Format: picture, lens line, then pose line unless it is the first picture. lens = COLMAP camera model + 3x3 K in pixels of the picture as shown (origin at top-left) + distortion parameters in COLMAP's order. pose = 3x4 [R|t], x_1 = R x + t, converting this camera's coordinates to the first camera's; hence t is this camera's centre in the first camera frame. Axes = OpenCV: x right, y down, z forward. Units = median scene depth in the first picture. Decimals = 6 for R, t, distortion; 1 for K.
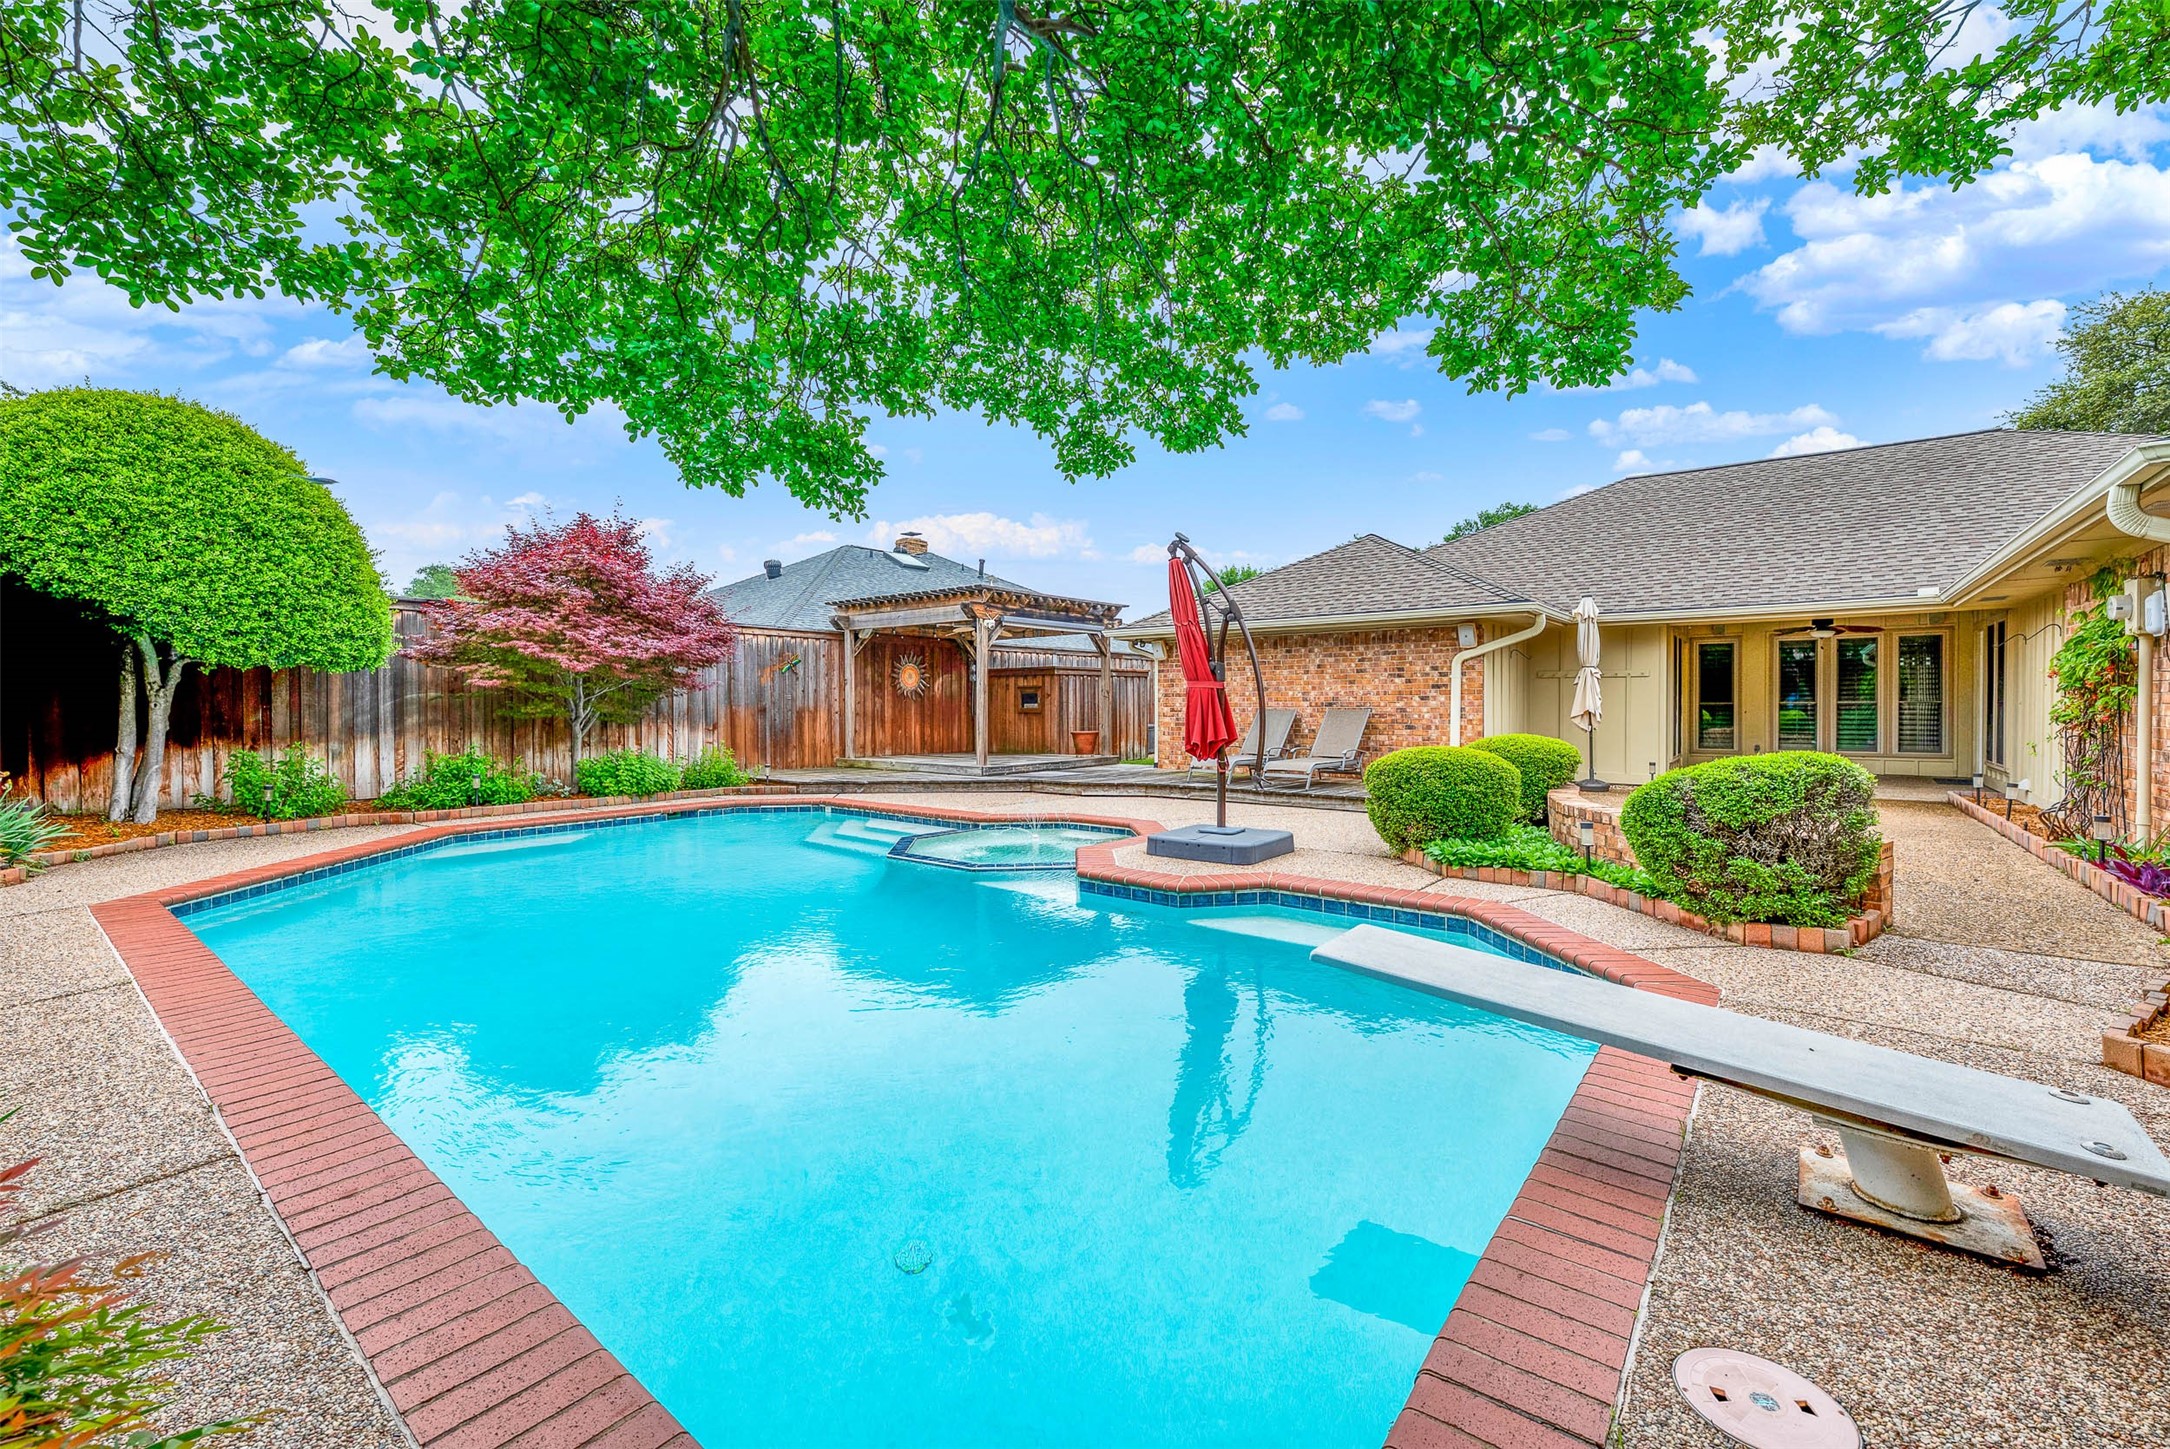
lens RADIAL K [[890.1, 0, 1123.2], [0, 890.1, 711.1], [0, 0, 1]] dist [-0.001839, 0.000119]
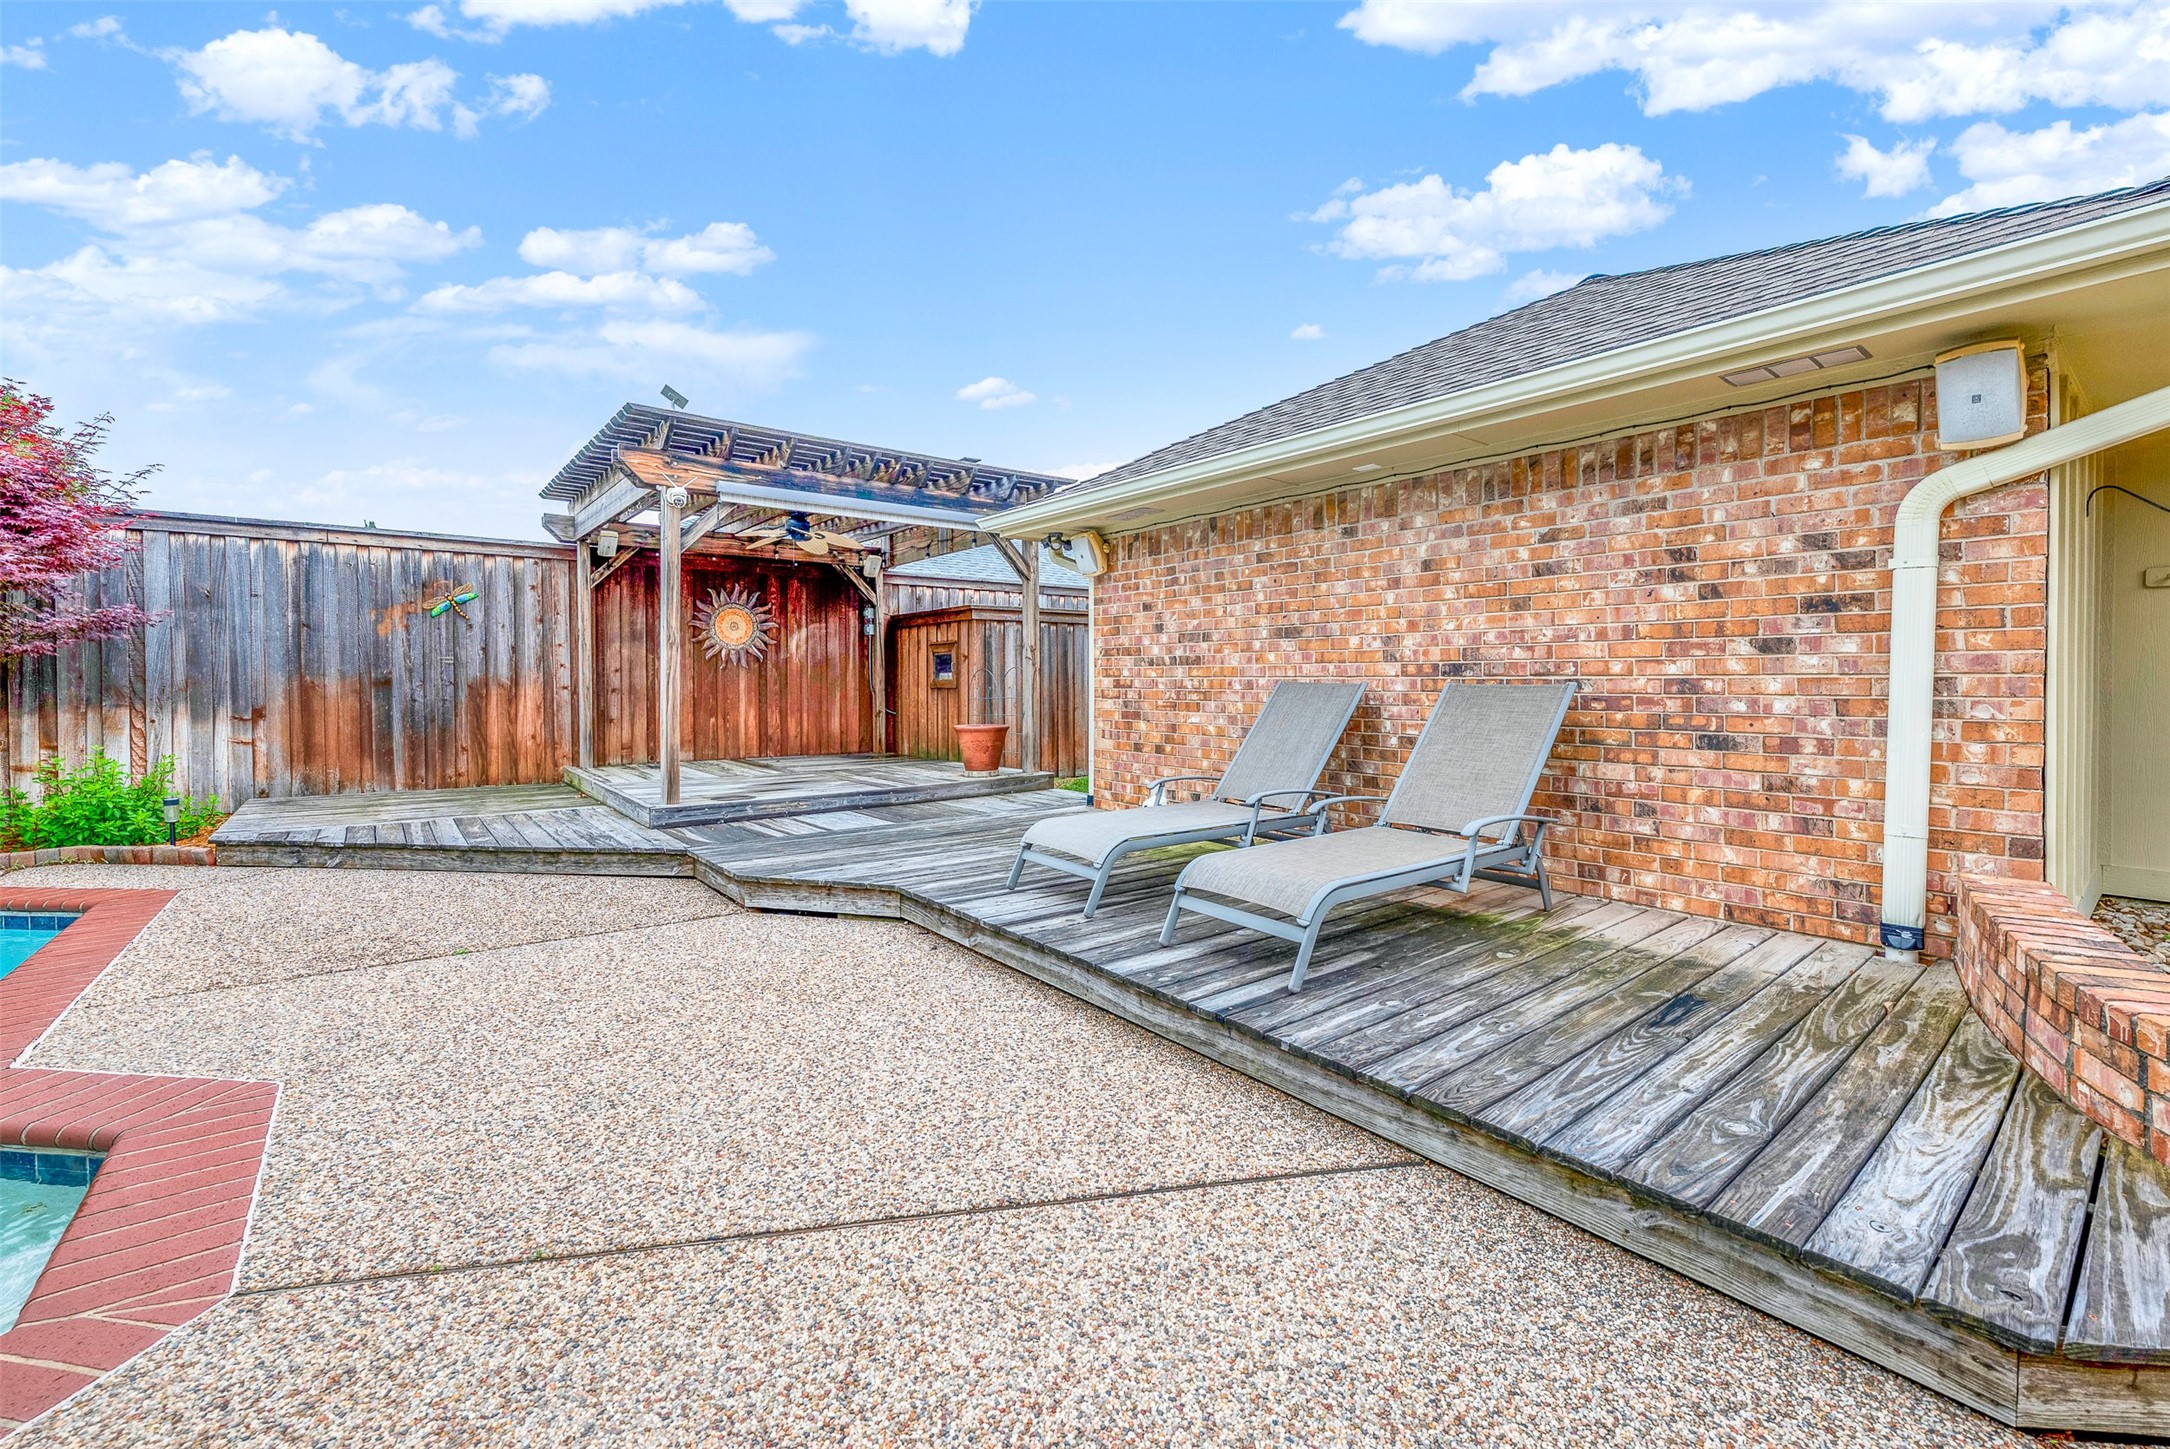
lens RADIAL K [[890.1, 0, 1114.9], [0, 890.1, 689.8], [0, 0, 1]] dist [-0.001839, 0.000119]
pose [[0.974163, 0.002718, -0.225830, 0.157513], [-0.001240, 0.999977, 0.006689, -0.001259], [0.225843, -0.006236, 0.974144, 0.543763]]
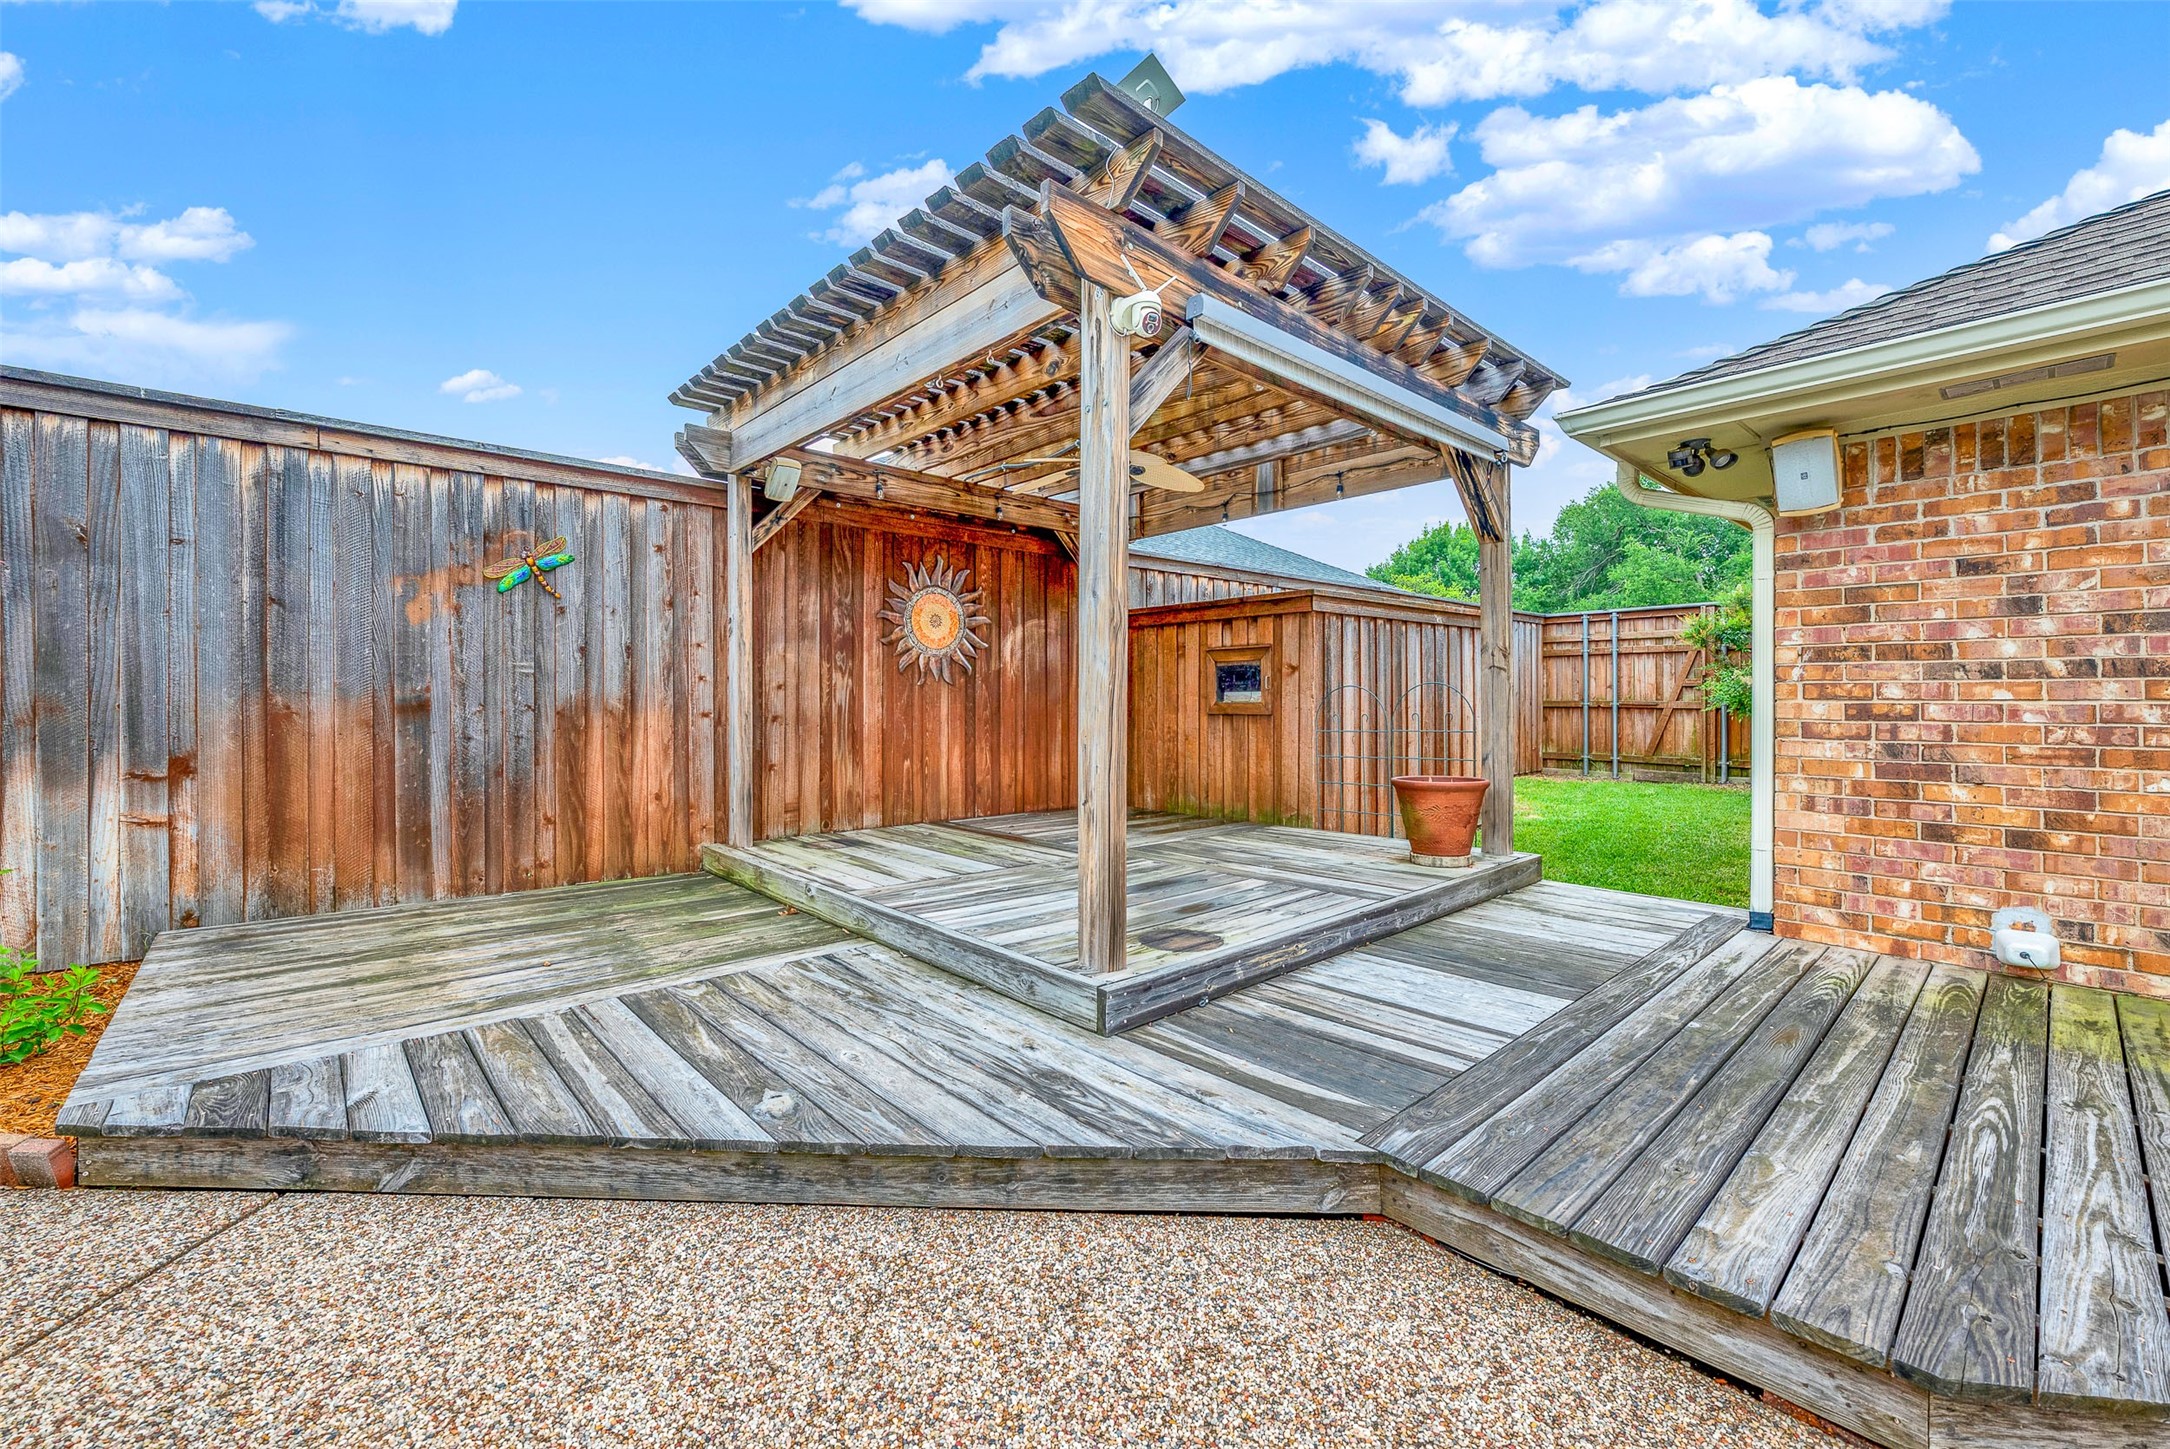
lens RADIAL K [[890.1, 0, 1111.3], [0, 890.1, 697.5], [0, 0, 1]] dist [-0.001839, 0.000119]
pose [[0.984558, 0.001028, -0.175055, -0.107689], [-0.002310, 0.999972, -0.007122, -0.003112], [0.175042, 0.007416, 0.984533, 0.710957]]
